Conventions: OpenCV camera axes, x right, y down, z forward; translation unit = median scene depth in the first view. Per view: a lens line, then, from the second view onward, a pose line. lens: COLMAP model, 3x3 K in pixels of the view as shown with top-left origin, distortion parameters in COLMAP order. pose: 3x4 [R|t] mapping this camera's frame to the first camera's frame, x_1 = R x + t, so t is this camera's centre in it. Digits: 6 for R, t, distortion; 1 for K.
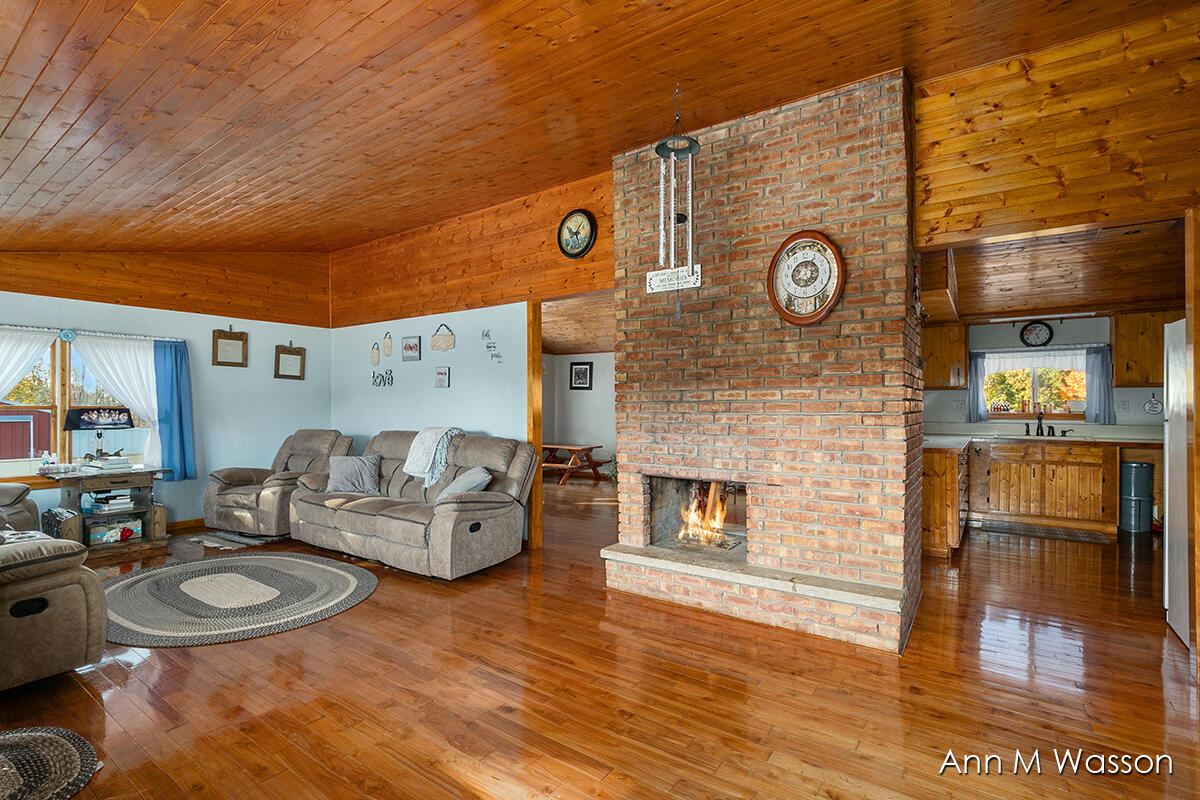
lens RADIAL K [[553.3, 0, 606.1], [0, 553.3, 404.2], [0, 0, 1]] dist [-0.011557, 0.001432]
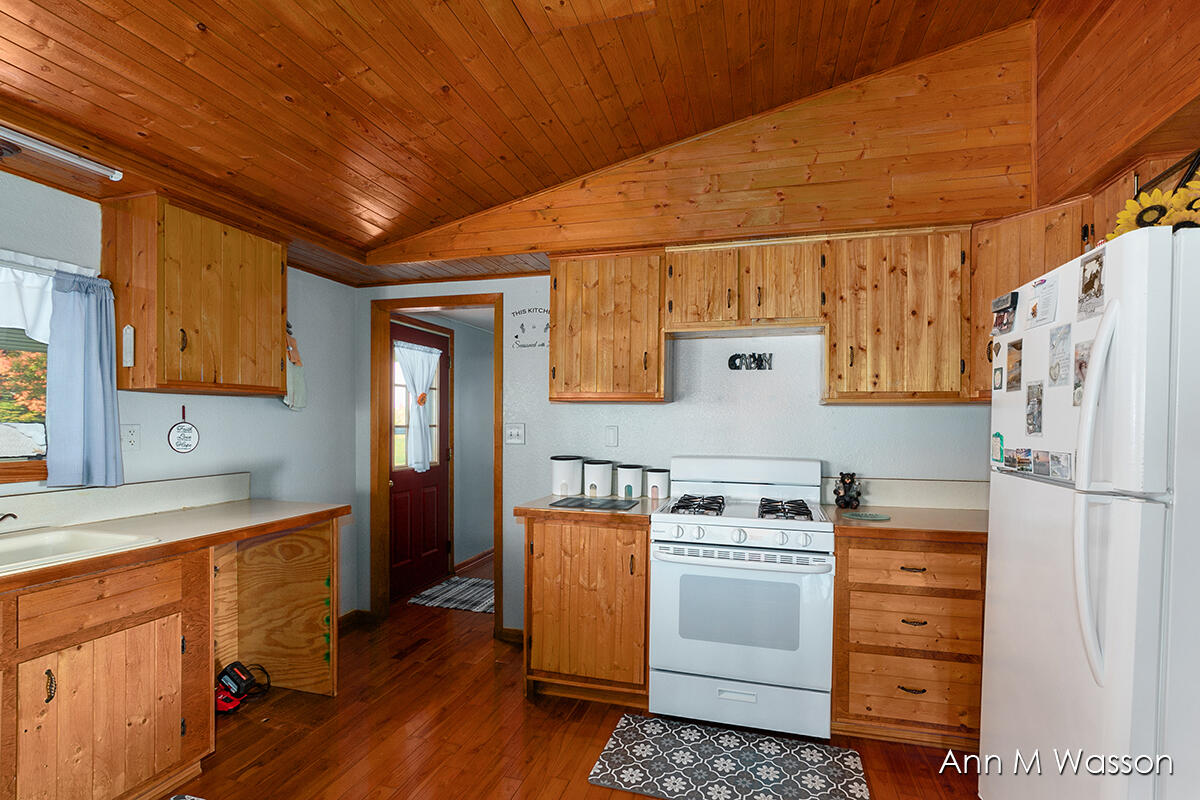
lens RADIAL K [[553.3, 0, 612.2], [0, 553.3, 418.5], [0, 0, 1]] dist [-0.011557, 0.001432]
pose [[-0.332491, 0.000570, 0.943106, 0.317049], [-0.004222, 0.999989, -0.002093, -0.007484], [-0.943097, -0.004678, -0.332485, 0.571451]]
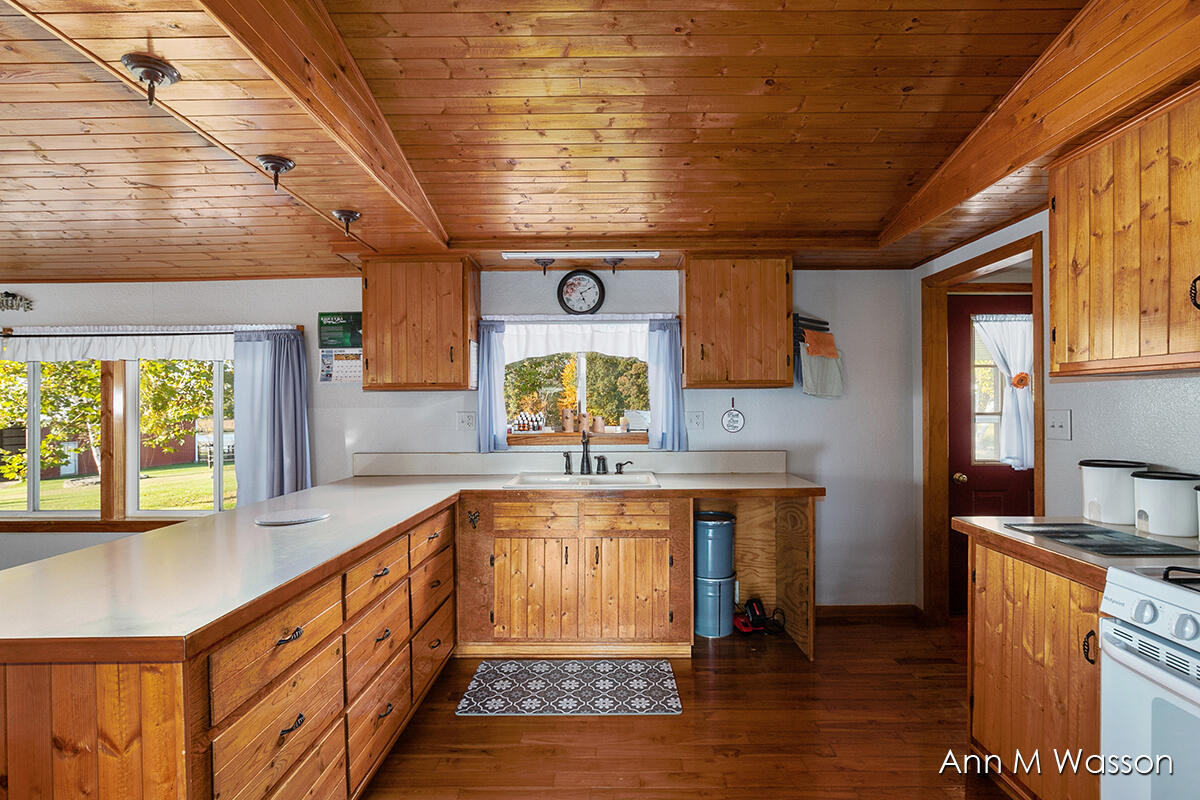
lens RADIAL K [[553.3, 0, 607.1], [0, 553.3, 405.3], [0, 0, 1]] dist [-0.011557, 0.001432]
pose [[0.822936, -0.002336, 0.568130, 0.369529], [0.006652, 0.999963, -0.005522, -0.006786], [-0.568096, 0.008323, 0.822920, 0.397556]]
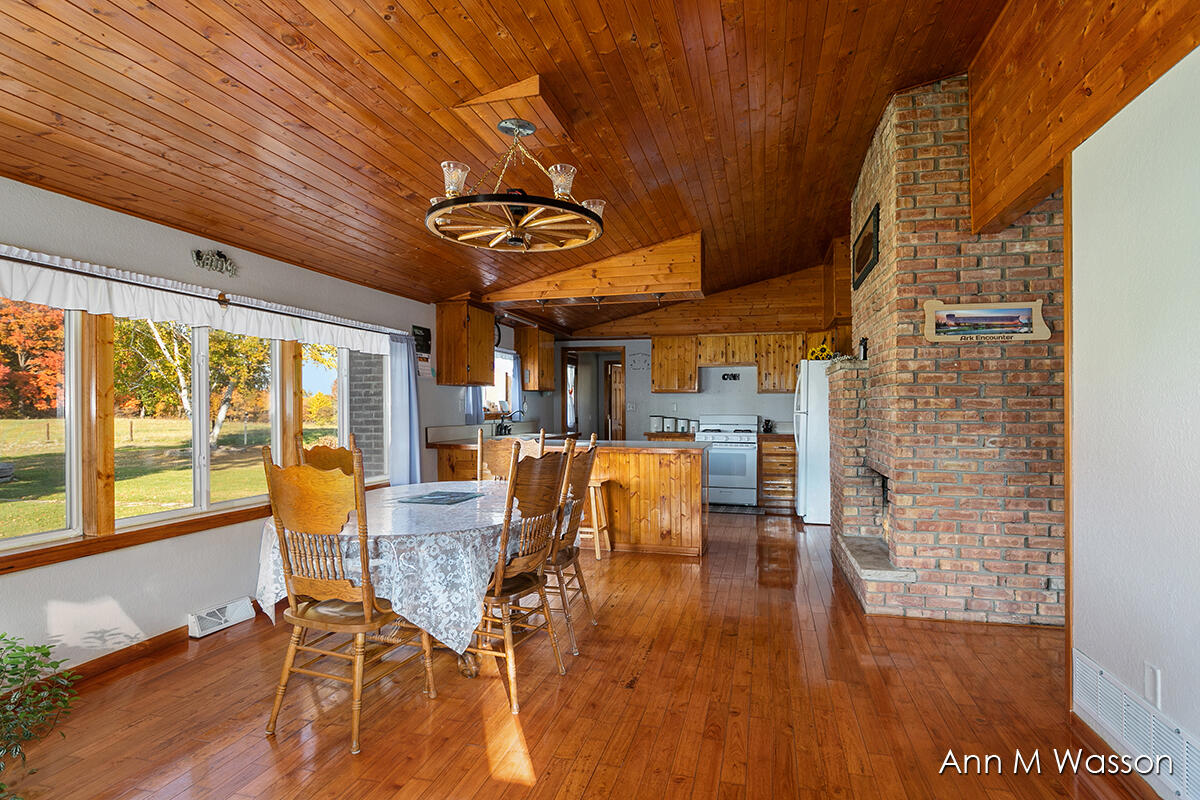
lens RADIAL K [[613.7, 0, 601.6], [0, 613.7, 404.1], [0, 0, 1]] dist [-0.006658, -0.000104]
pose [[-0.346295, 0.006802, 0.938101, -0.280456], [0.001081, 0.999976, -0.006851, 0.006810], [-0.938125, -0.001358, -0.346294, 0.936636]]
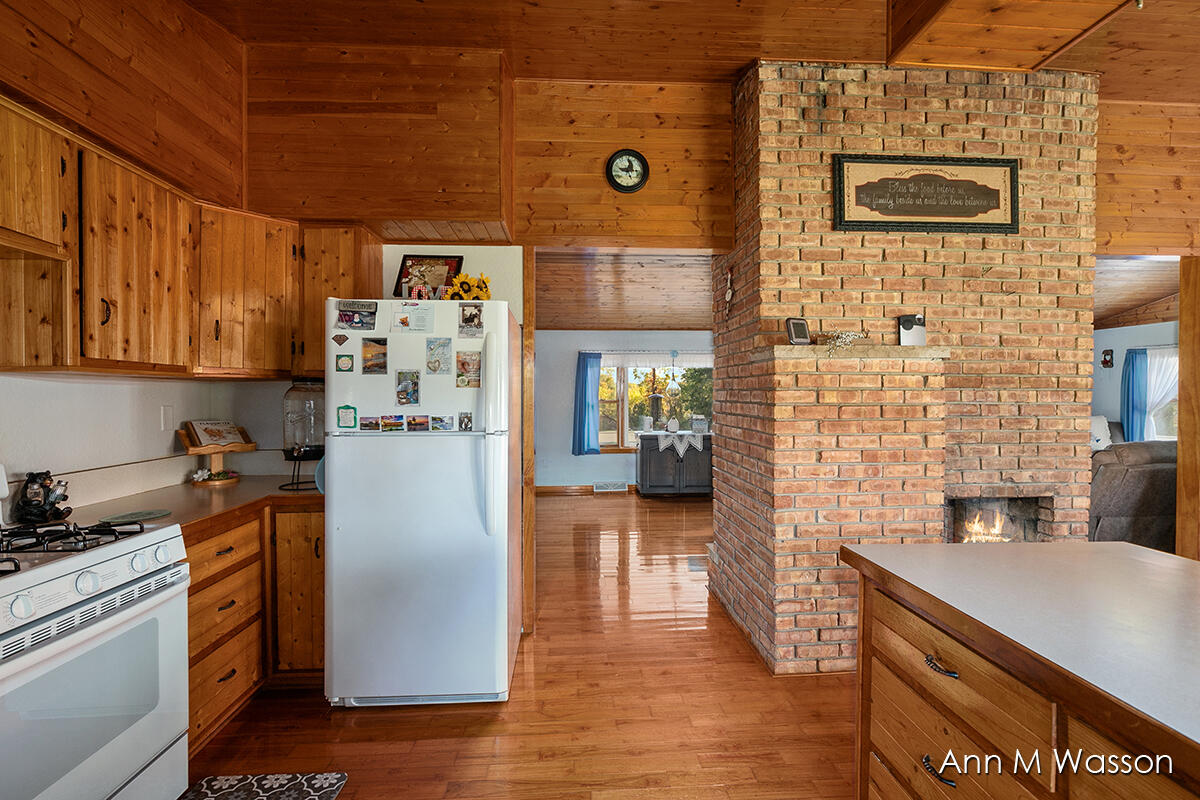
lens RADIAL K [[553.3, 0, 600.8], [0, 553.3, 399.4], [0, 0, 1]] dist [-0.011557, 0.001432]
pose [[-0.784869, 0.006579, -0.619627, 0.555815], [0.002614, 0.999970, 0.007305, -0.007745], [0.619656, 0.004114, -0.784863, 0.659314]]
